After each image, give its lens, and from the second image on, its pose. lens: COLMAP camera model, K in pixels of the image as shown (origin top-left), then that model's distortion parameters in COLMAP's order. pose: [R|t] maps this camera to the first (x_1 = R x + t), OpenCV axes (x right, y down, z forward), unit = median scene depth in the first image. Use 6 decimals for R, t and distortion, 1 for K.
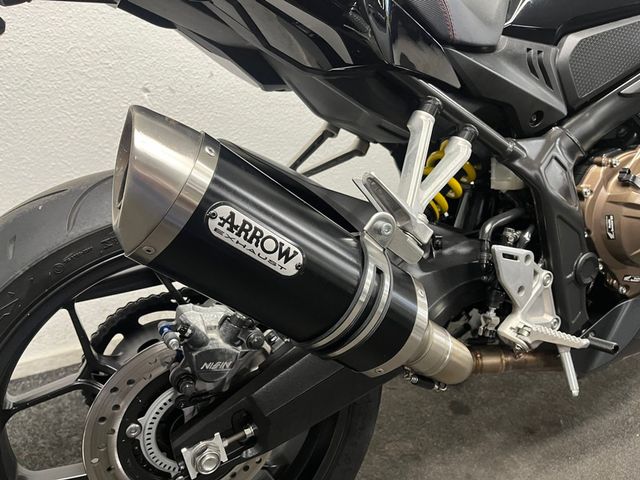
lens RADIAL K [[493.8, 0, 320.0], [0, 493.8, 240.0], [0, 0, 1]] dist [0.084604, -0.110147]
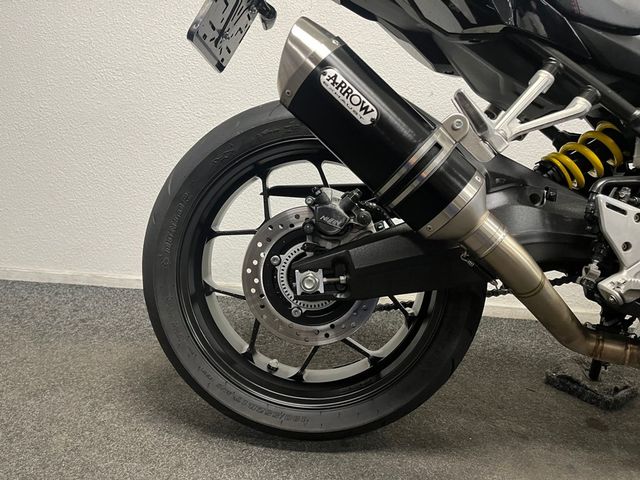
lens RADIAL K [[493.8, 0, 320.0], [0, 493.8, 240.0], [0, 0, 1]] dist [0.084604, -0.110147]
pose [[0.853348, 0.173460, -0.491638, 0.483865], [-0.252858, 0.962390, -0.099340, 0.460067], [0.455916, 0.209087, 0.865115, -0.243951]]
